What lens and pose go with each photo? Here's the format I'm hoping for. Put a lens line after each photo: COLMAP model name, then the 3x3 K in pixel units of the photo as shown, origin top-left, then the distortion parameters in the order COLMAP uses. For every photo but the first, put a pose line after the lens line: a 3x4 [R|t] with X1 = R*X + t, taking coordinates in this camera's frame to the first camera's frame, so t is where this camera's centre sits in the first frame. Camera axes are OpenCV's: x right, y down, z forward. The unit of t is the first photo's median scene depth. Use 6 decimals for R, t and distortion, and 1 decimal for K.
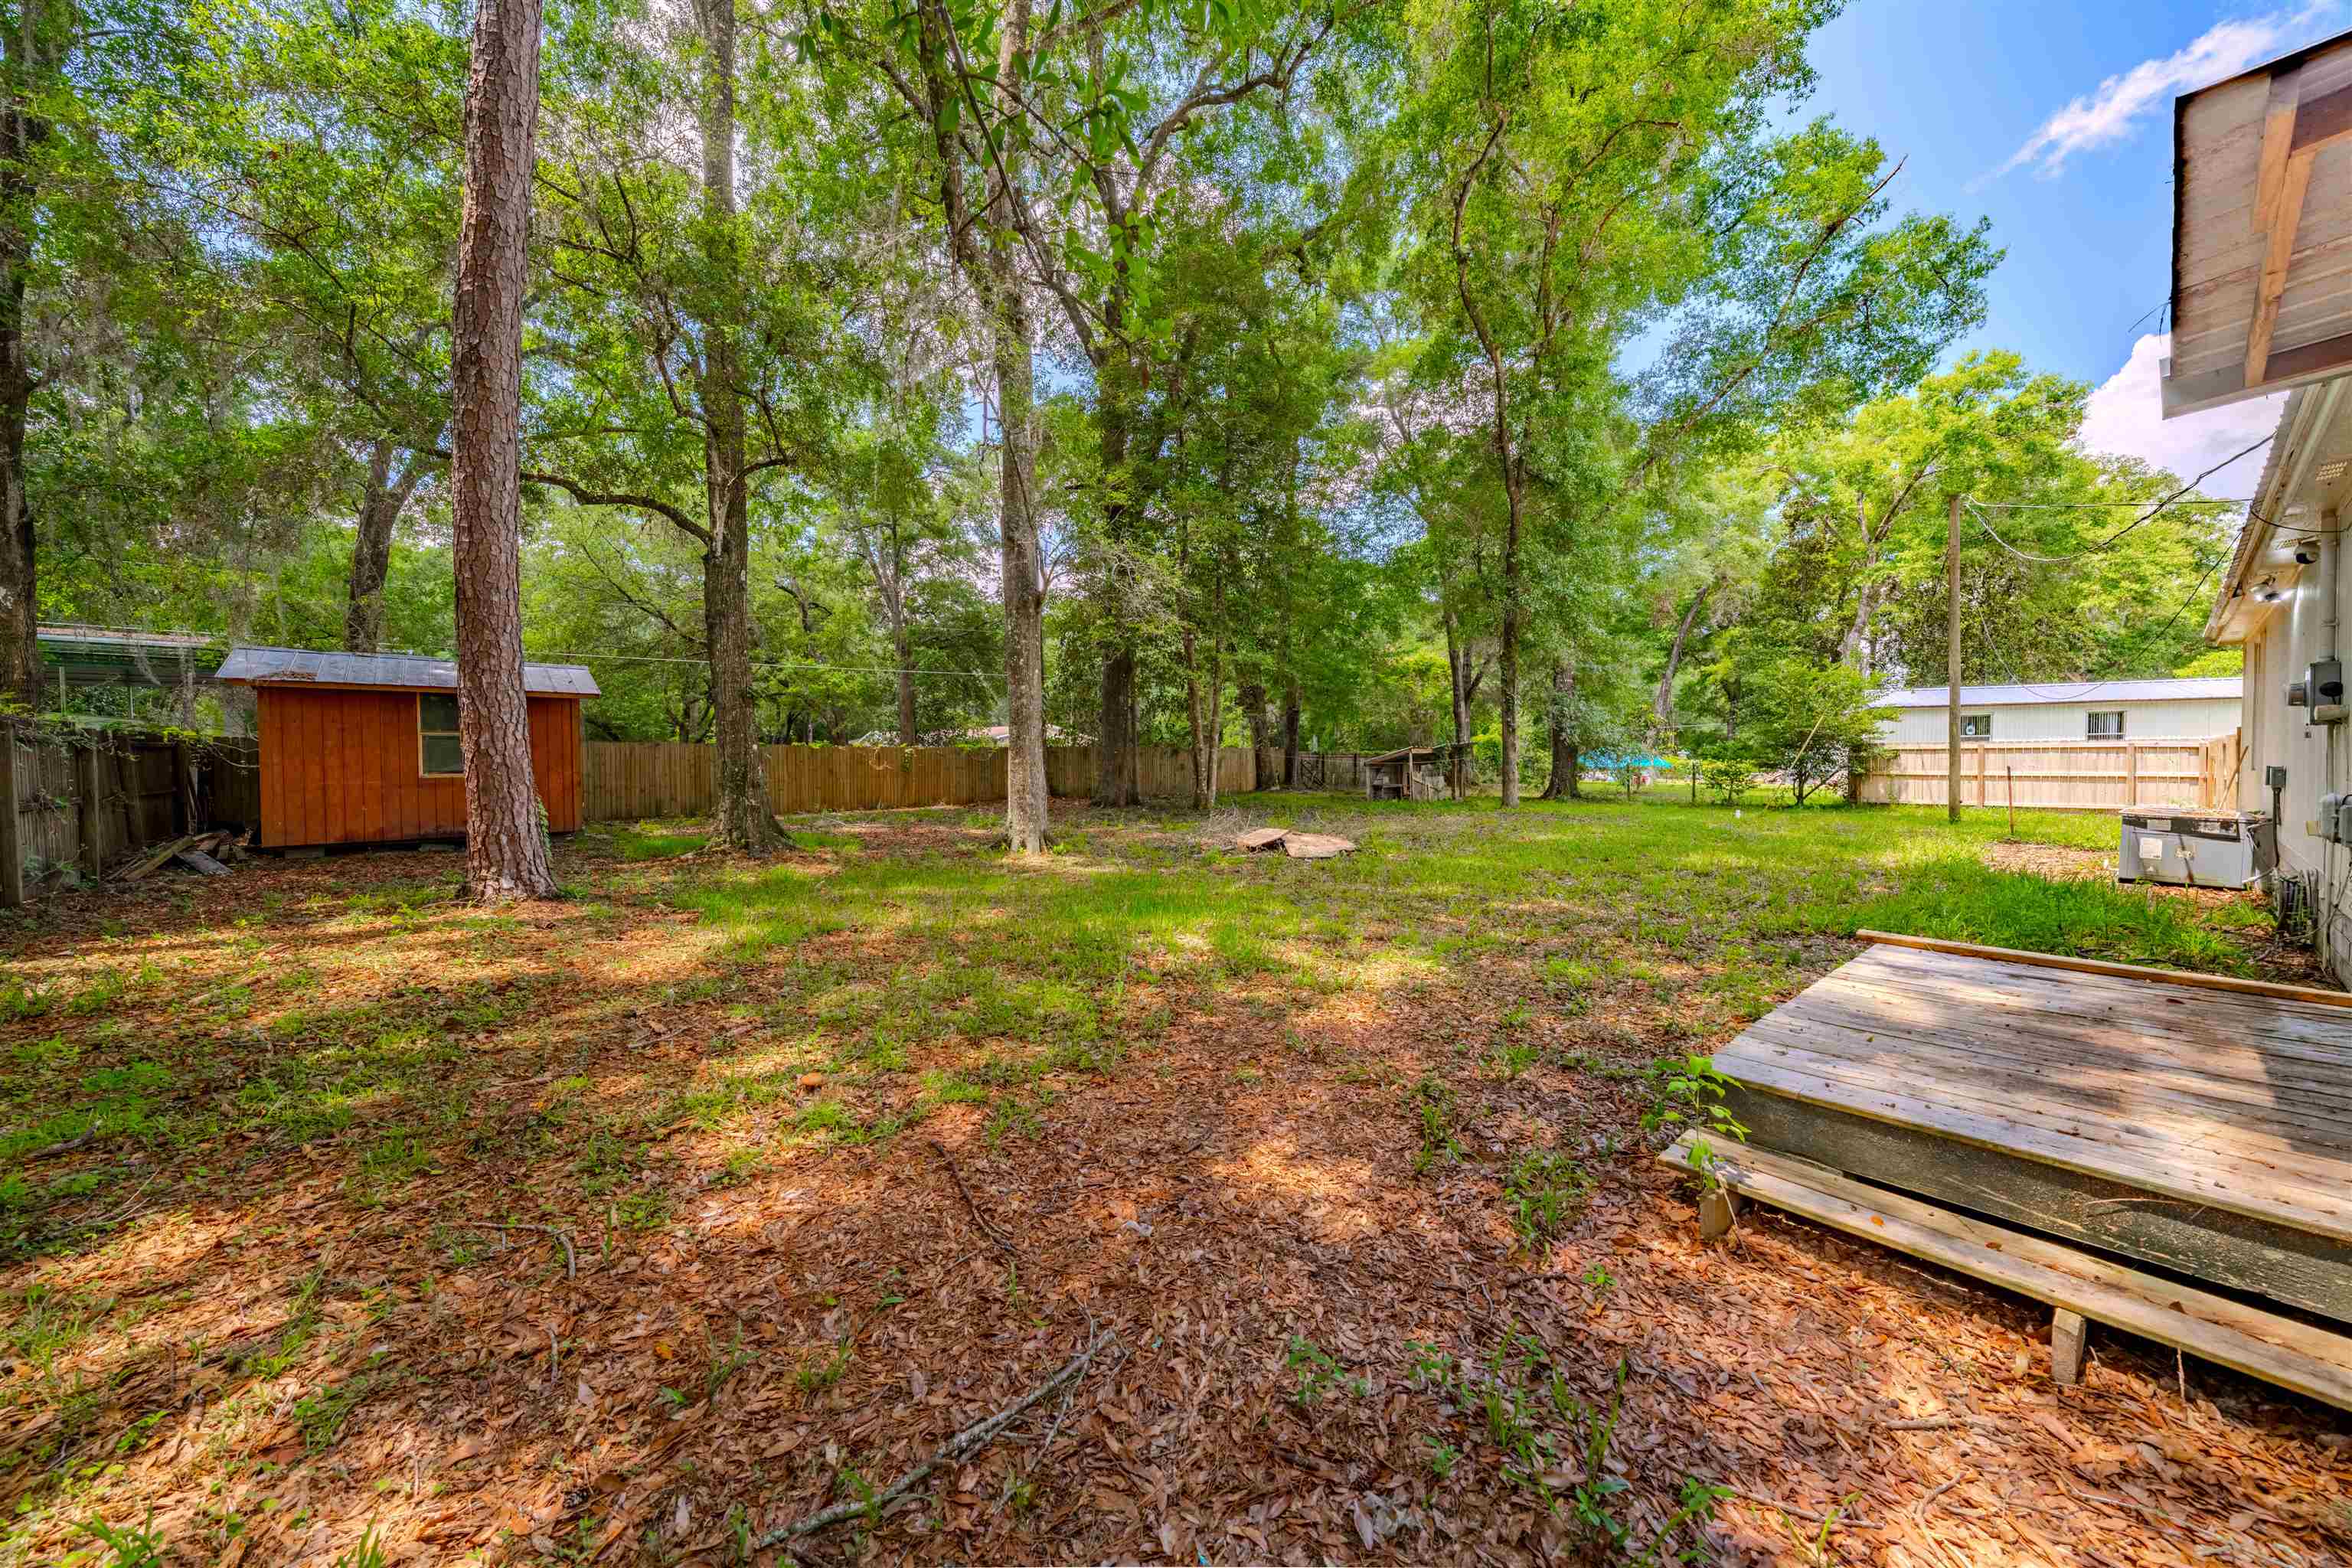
lens RADIAL K [[803.2, 0, 1175.0], [0, 803.2, 780.0], [0, 0, 1]] dist [-0.000731, -0.000089]
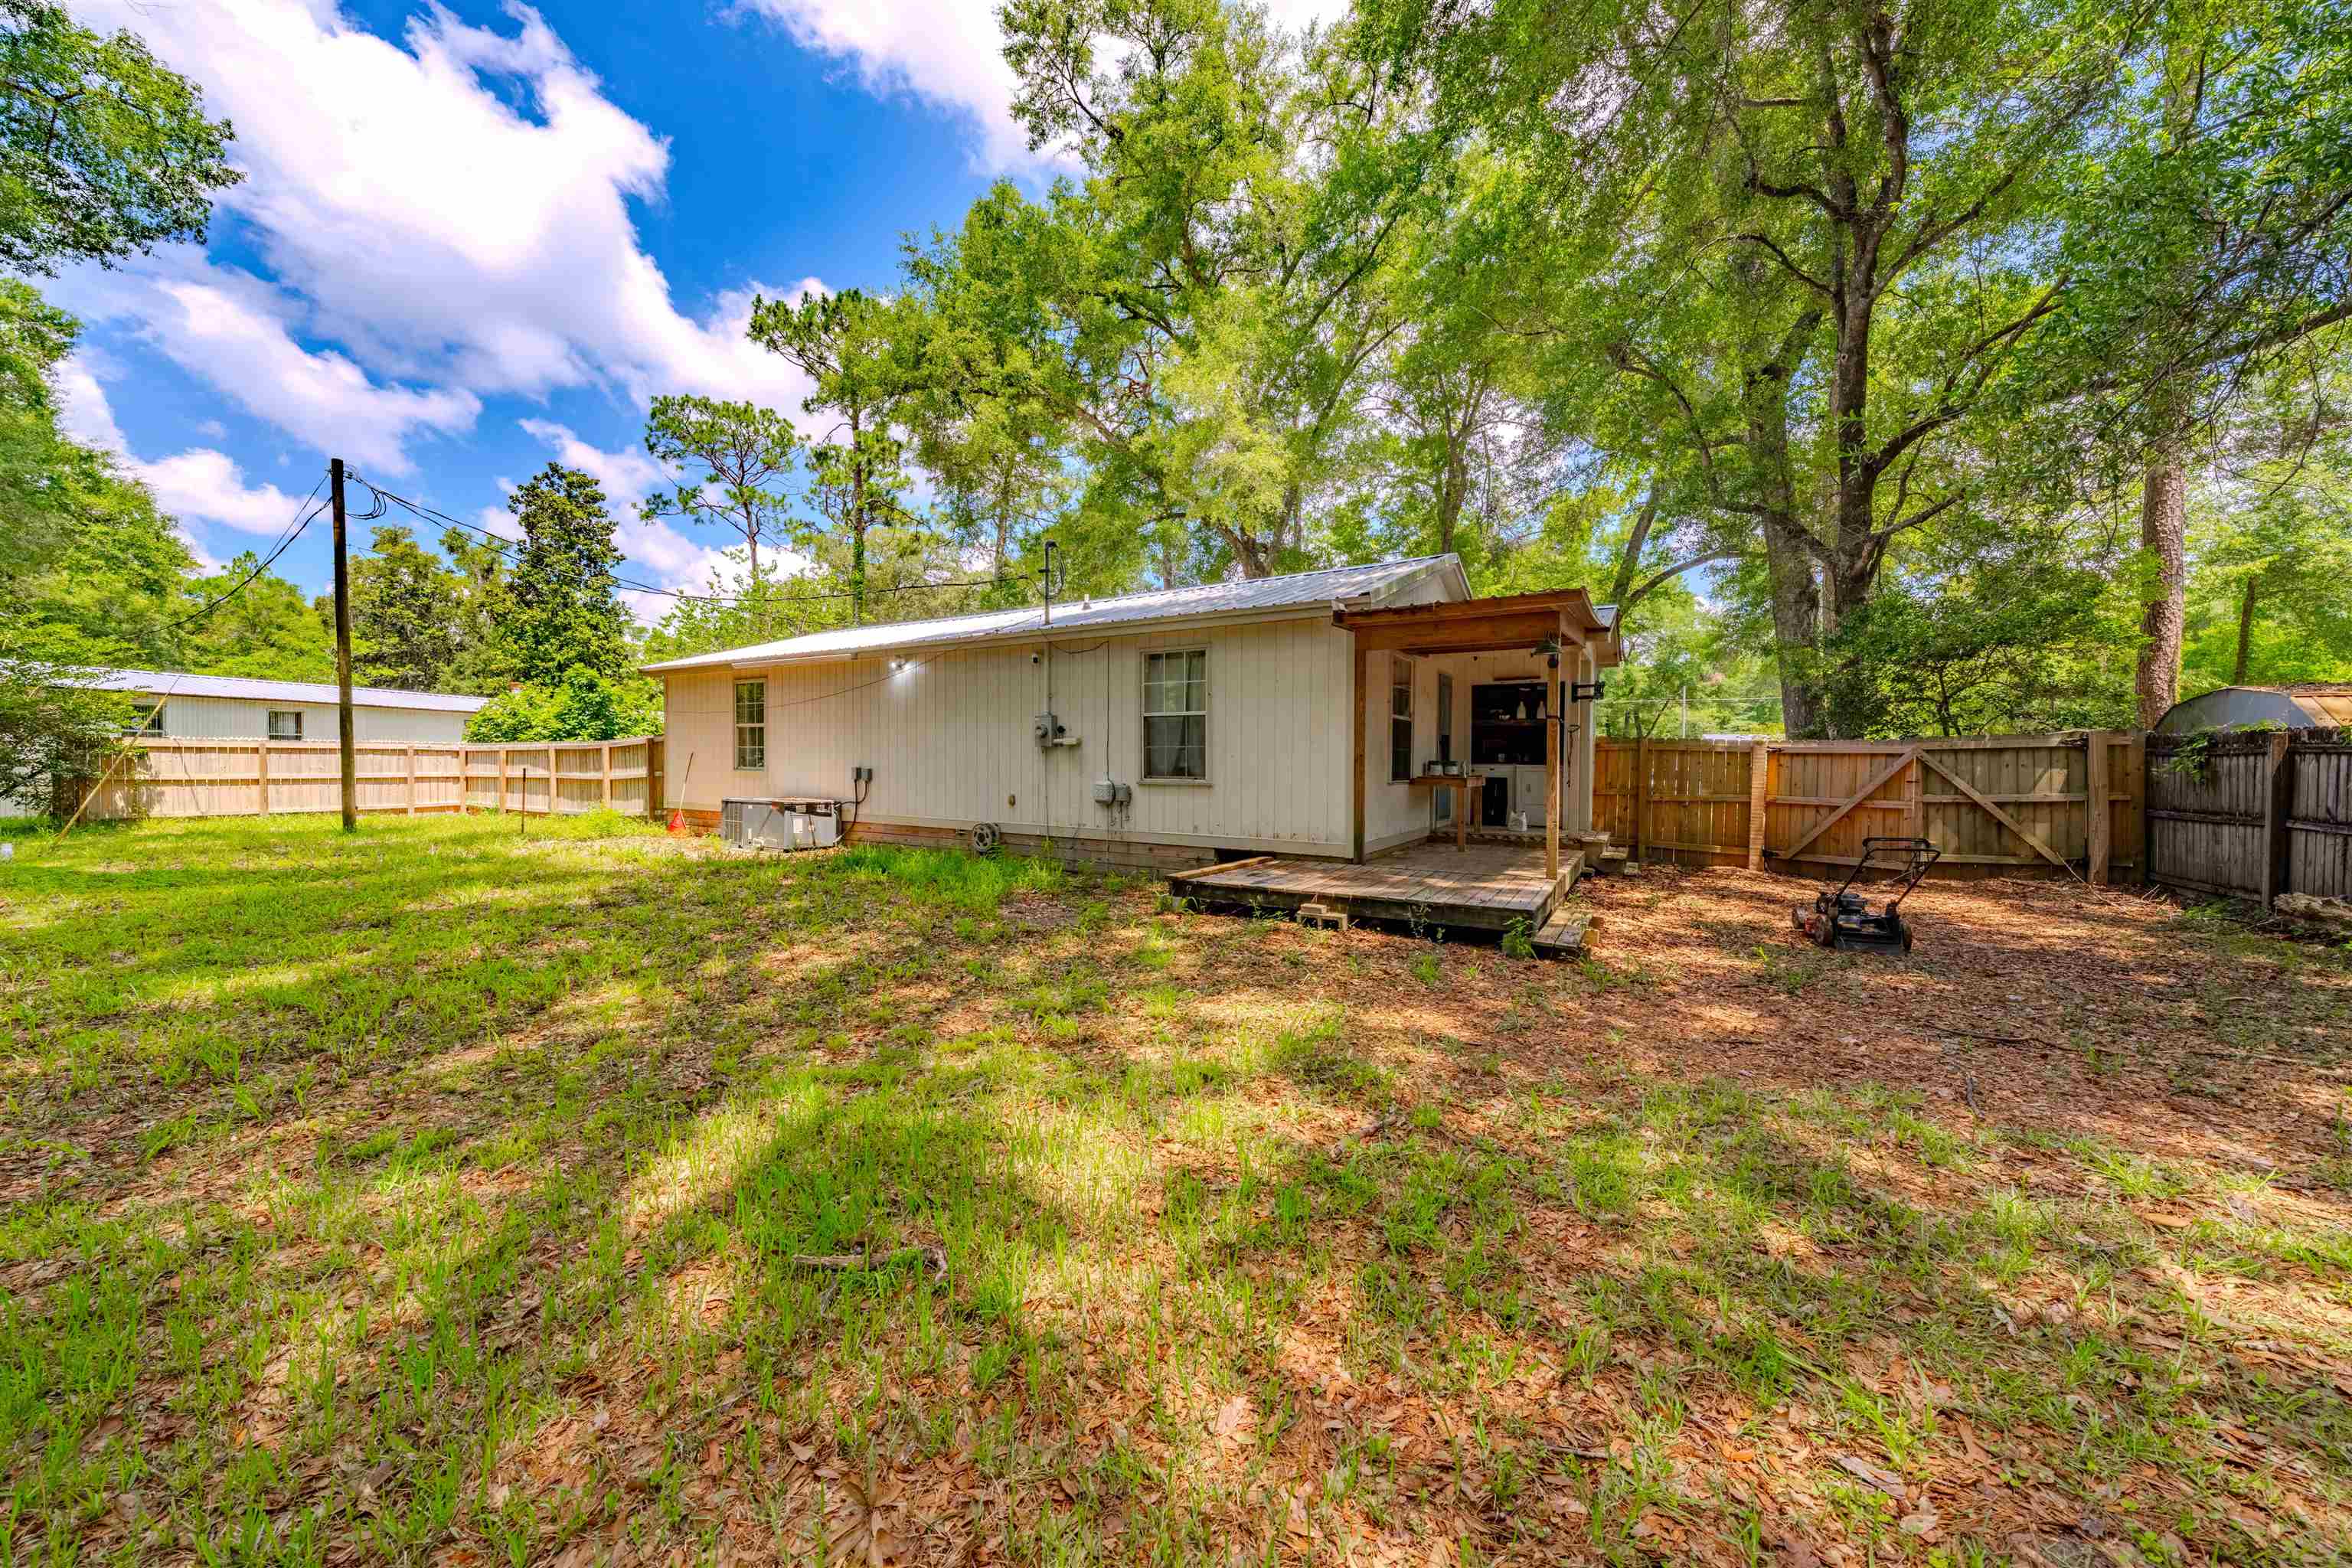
lens RADIAL K [[803.2, 0, 1175.0], [0, 803.2, 780.0], [0, 0, 1]] dist [-0.000731, -0.000089]
pose [[-0.327877, -0.018257, 0.944544, -0.123548], [0.018821, 0.999489, 0.025852, -0.007210], [-0.944533, 0.026254, -0.327365, 0.324916]]
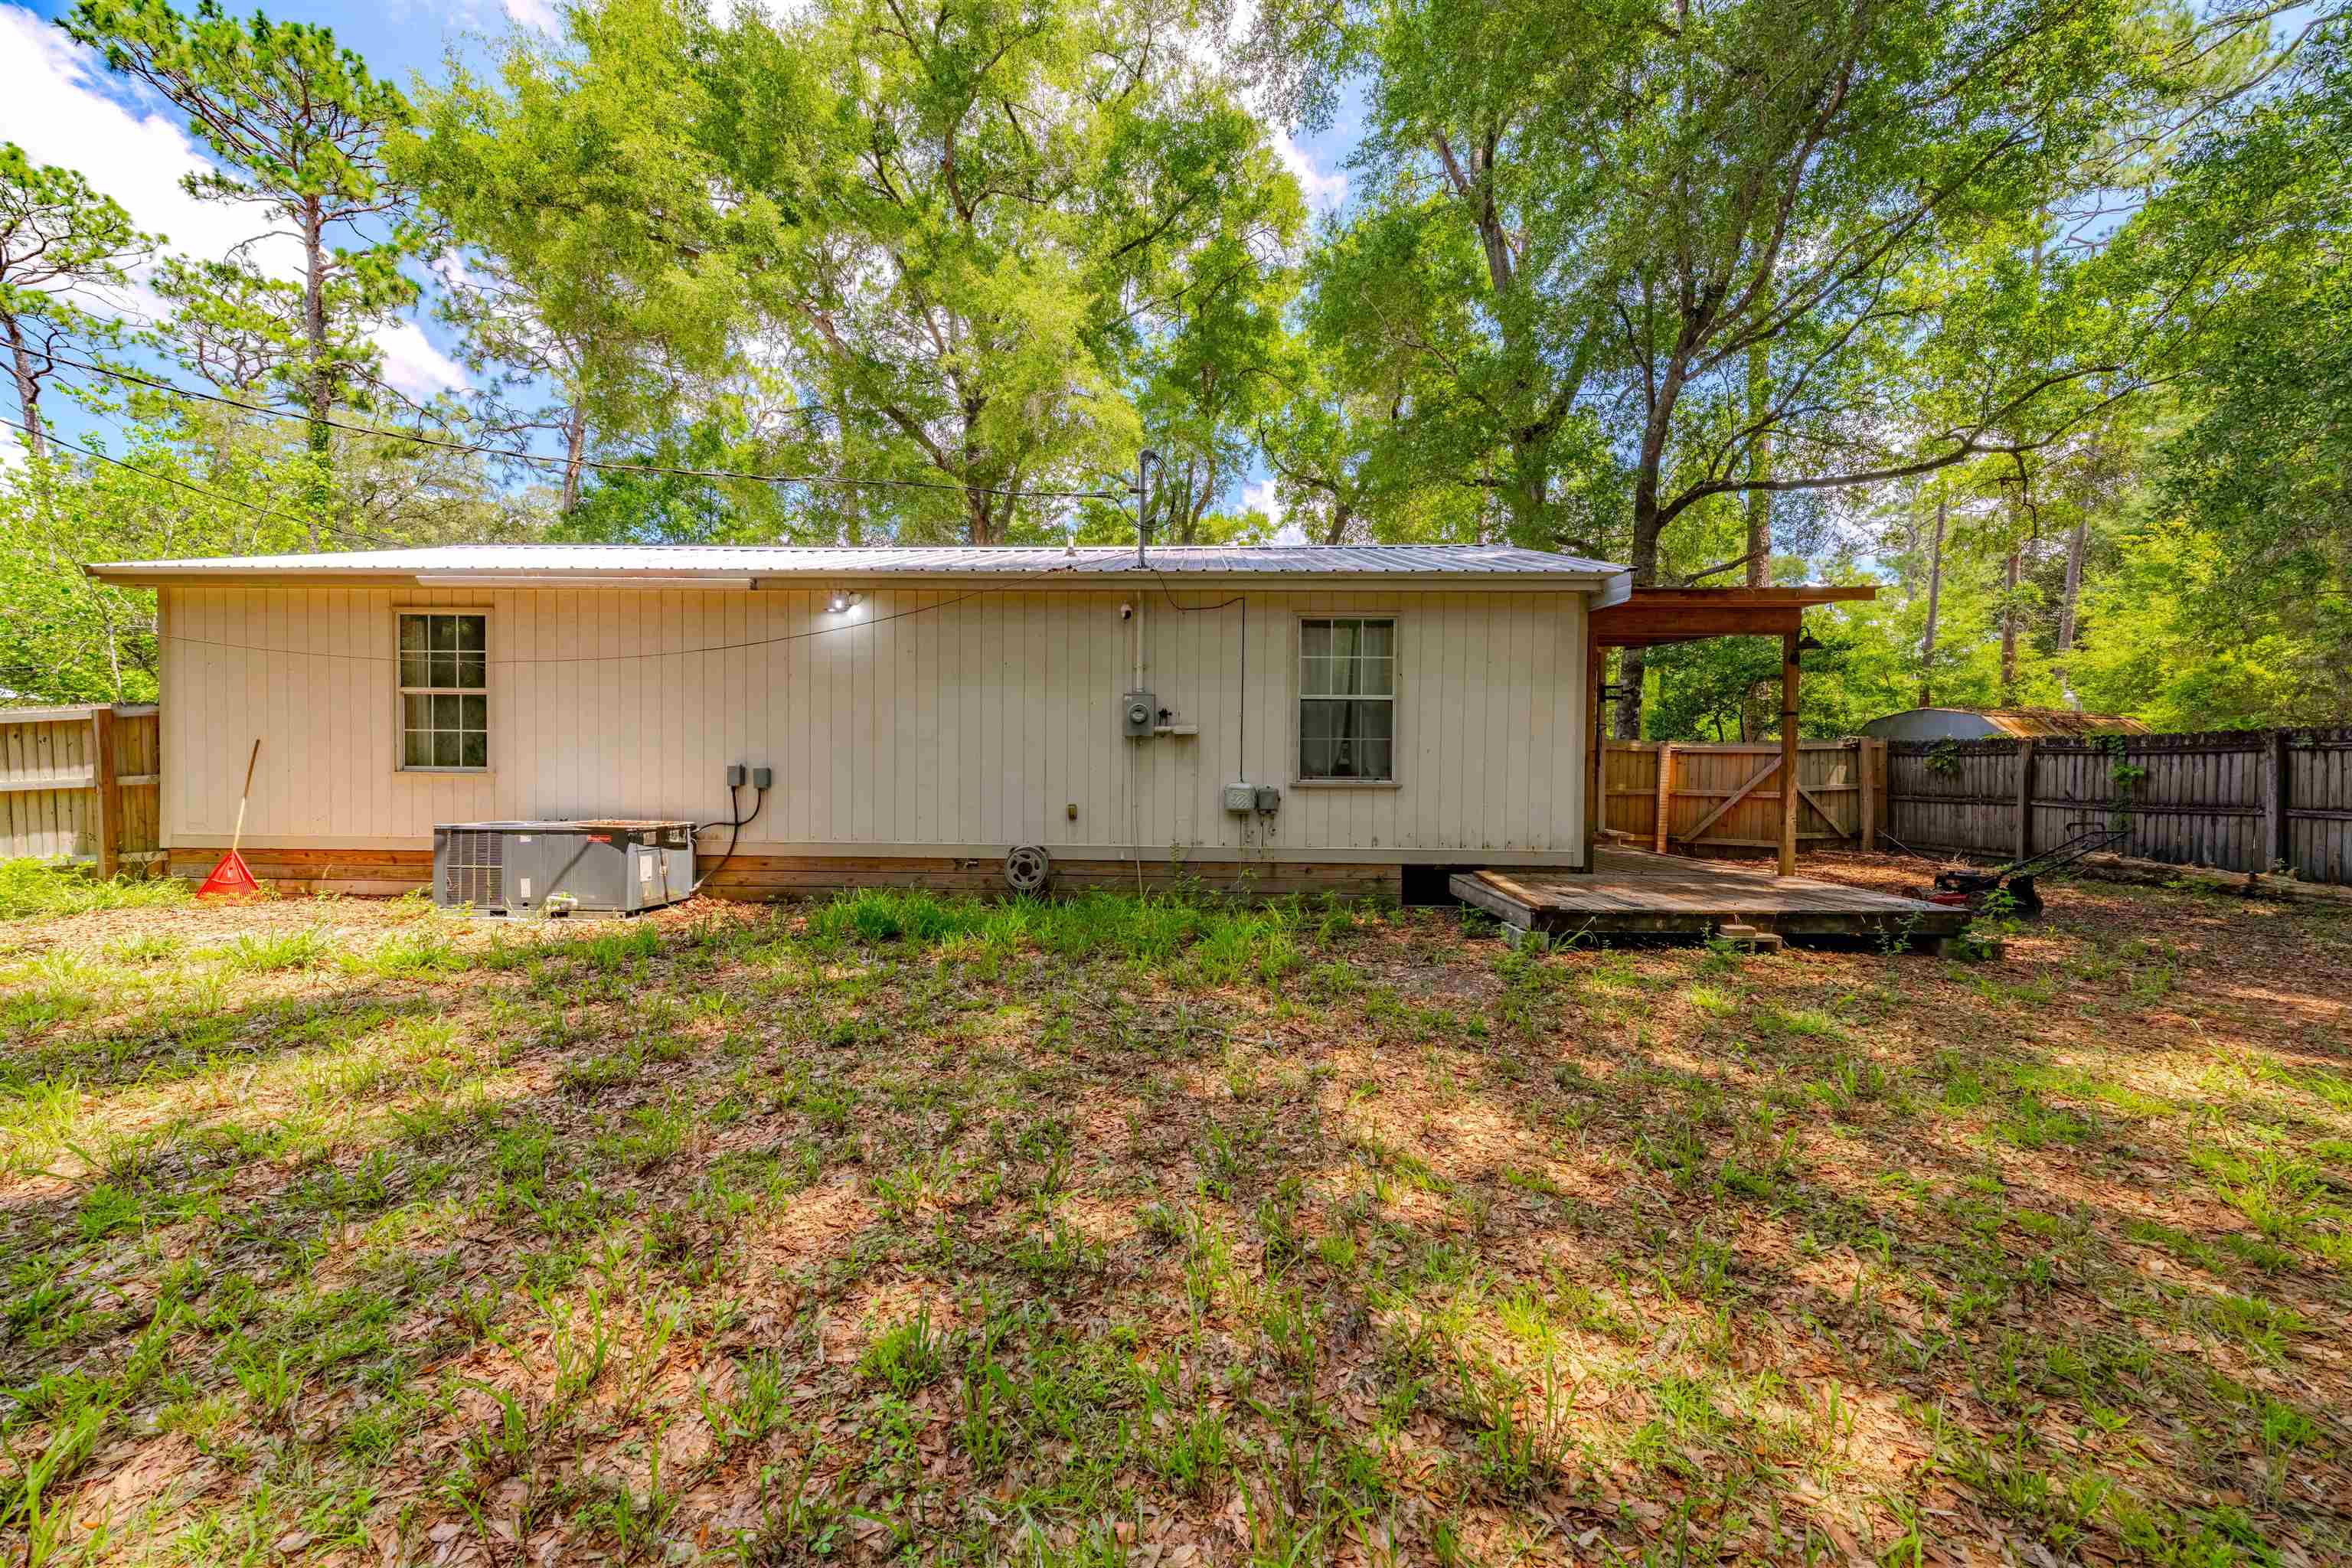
lens RADIAL K [[811.1, 0, 1170.0], [0, 811.1, 779.6], [0, 0, 1]] dist [-0.001356, -0.000049]
pose [[-0.754362, -0.012393, 0.656341, 0.113142], [0.013410, 0.999322, 0.034283, -0.009471], [-0.656321, 0.034664, -0.753685, 0.491694]]
